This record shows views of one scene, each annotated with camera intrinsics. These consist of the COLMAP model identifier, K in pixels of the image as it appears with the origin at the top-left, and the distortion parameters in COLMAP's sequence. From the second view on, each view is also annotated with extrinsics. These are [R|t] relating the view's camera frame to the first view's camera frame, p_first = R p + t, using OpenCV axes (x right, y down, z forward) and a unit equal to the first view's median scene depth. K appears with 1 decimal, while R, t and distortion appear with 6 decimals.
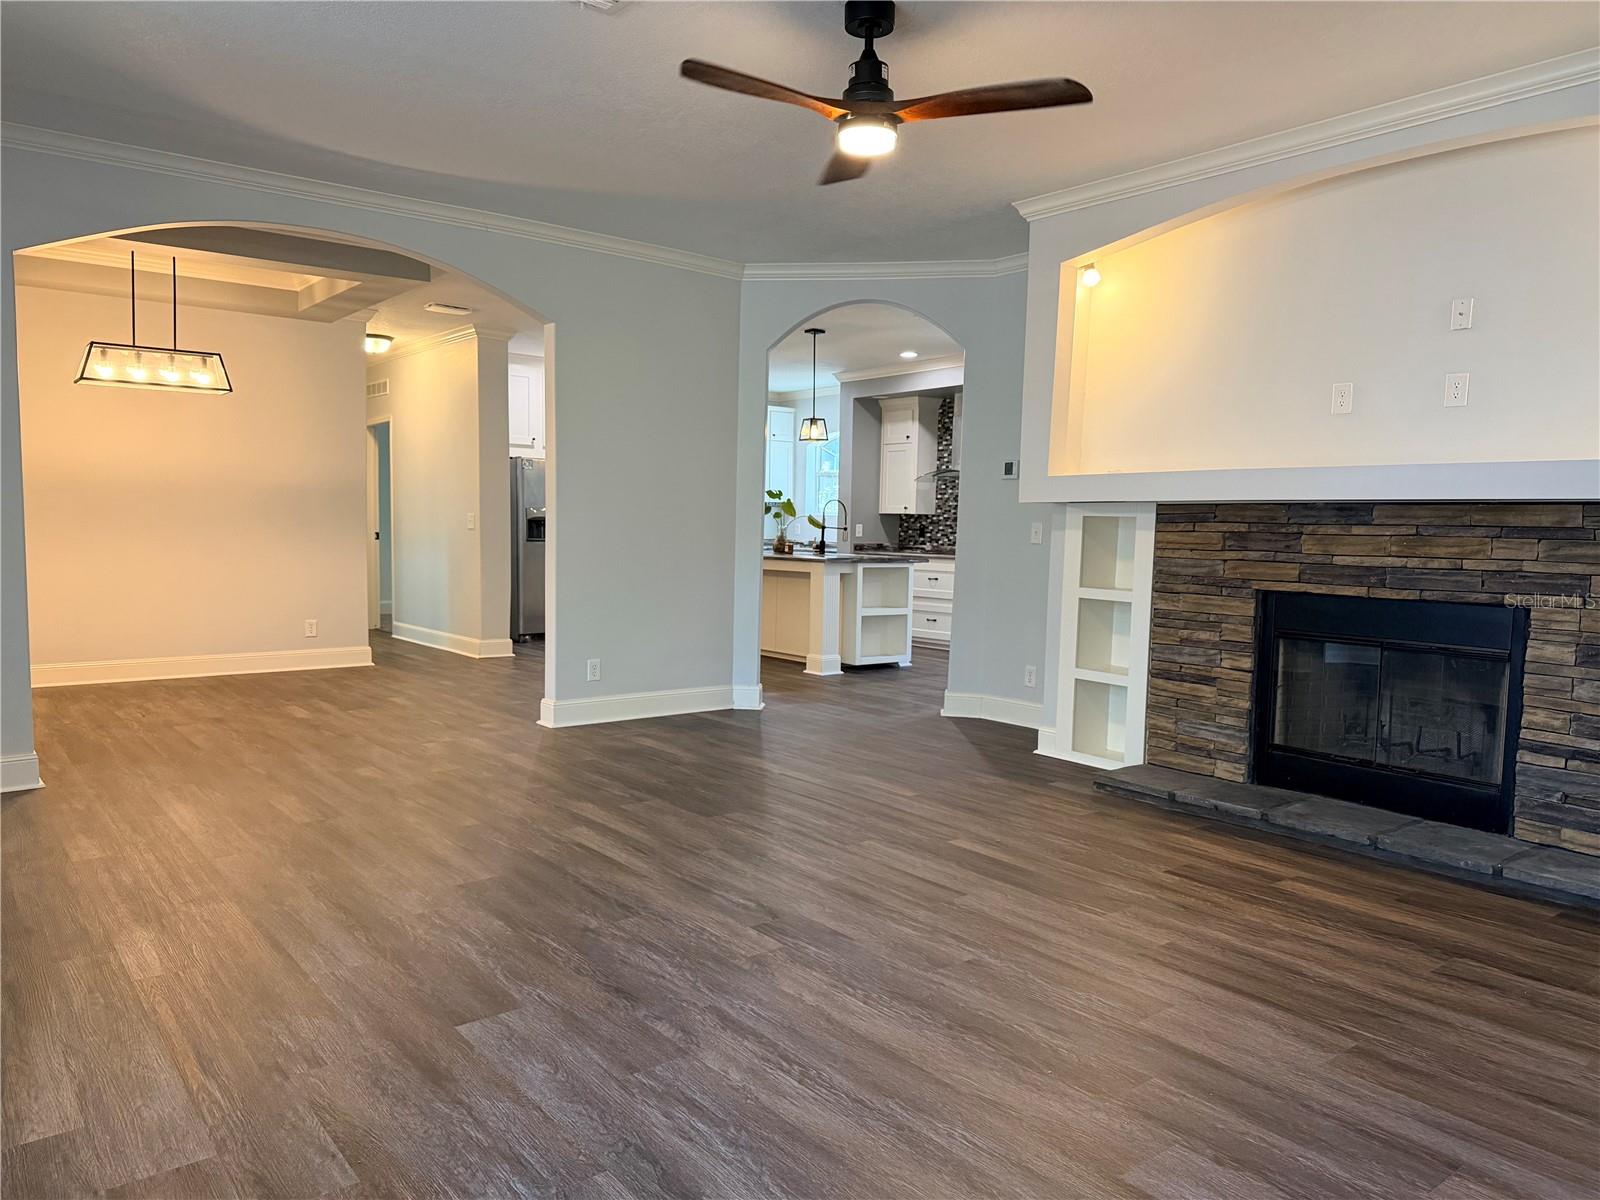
lens RADIAL K [[1131.4, 0, 786.0], [0, 1131.4, 604.5], [0, 0, 1]] dist [0.069213, -0.097686]
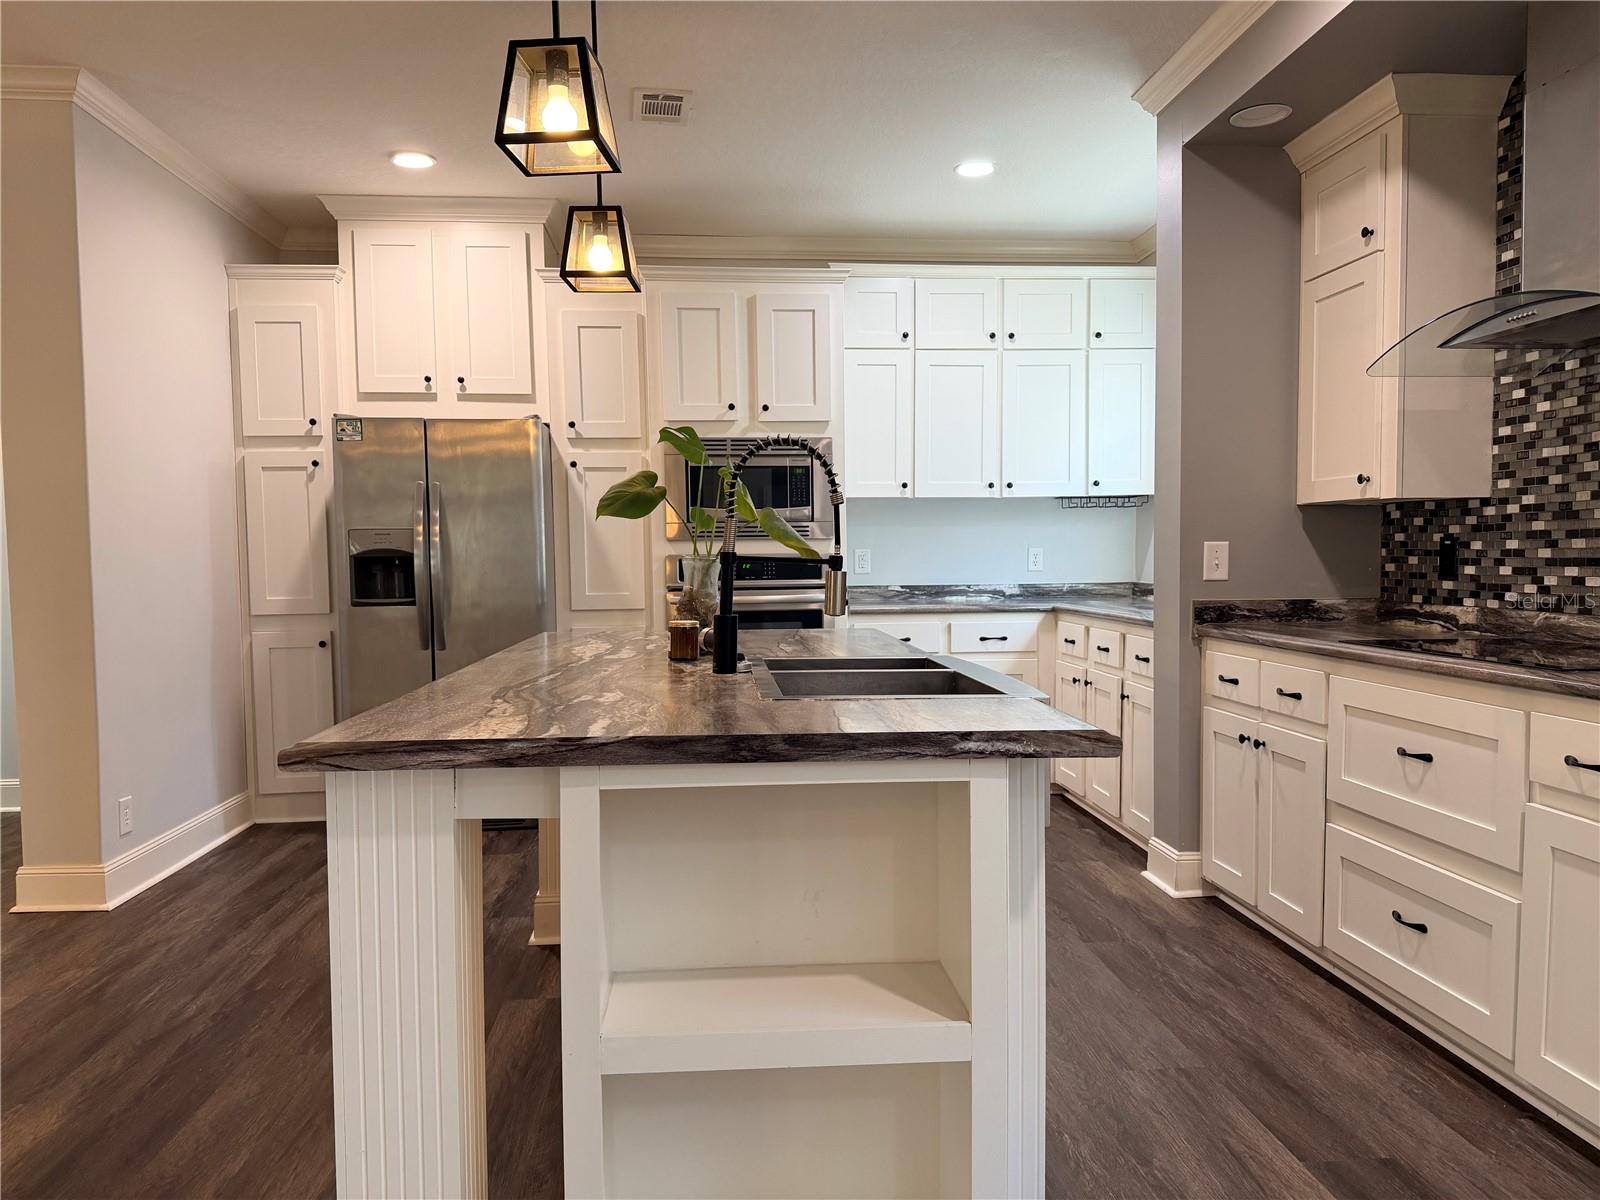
lens RADIAL K [[1131.4, 0, 789.5], [0, 1131.4, 602.7], [0, 0, 1]] dist [0.069213, -0.097686]
pose [[0.832922, -0.004310, -0.553374, 0.145424], [-0.013145, 0.999533, -0.027570, -0.044099], [0.553235, 0.030238, 0.832476, 0.679086]]
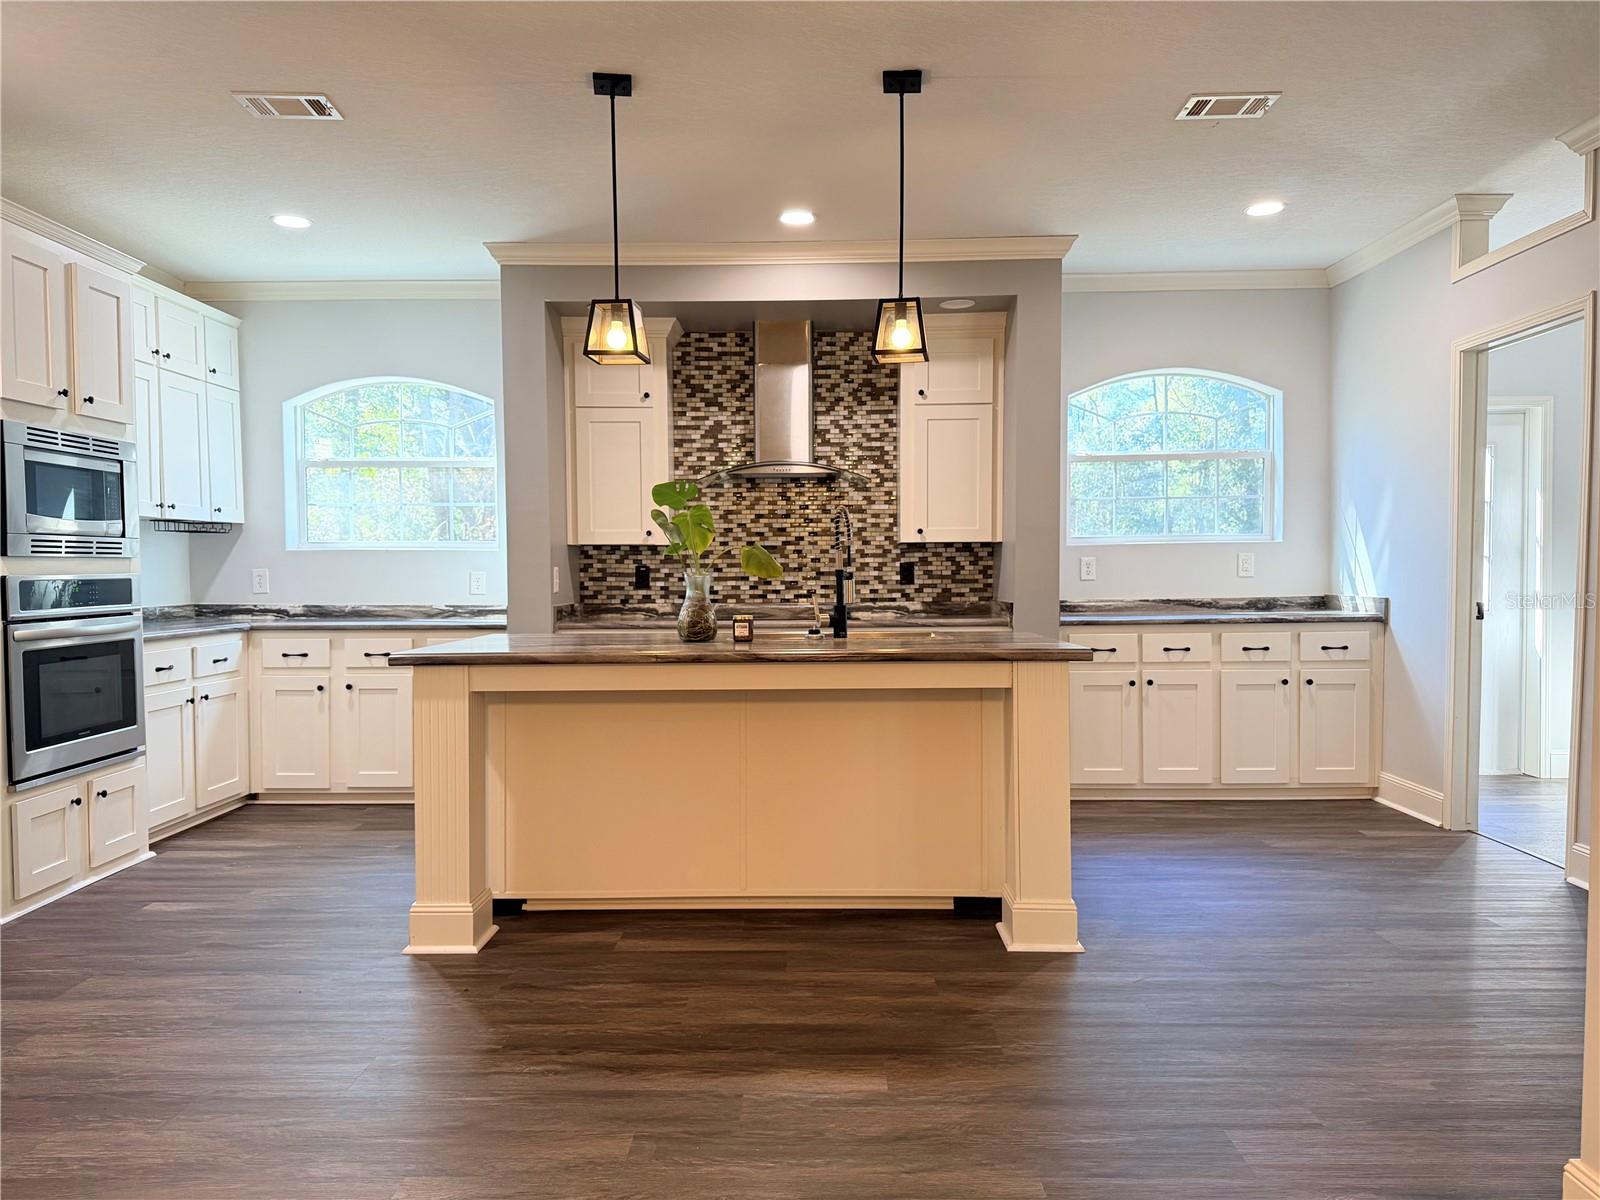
lens RADIAL K [[1131.4, 0, 806.4], [0, 1131.4, 600.7], [0, 0, 1]] dist [0.069213, -0.097686]
pose [[0.618938, -0.045645, 0.784112, -0.255142], [0.074254, 0.997239, -0.000561, -0.049274], [-0.781922, 0.058571, 0.620619, 0.627805]]
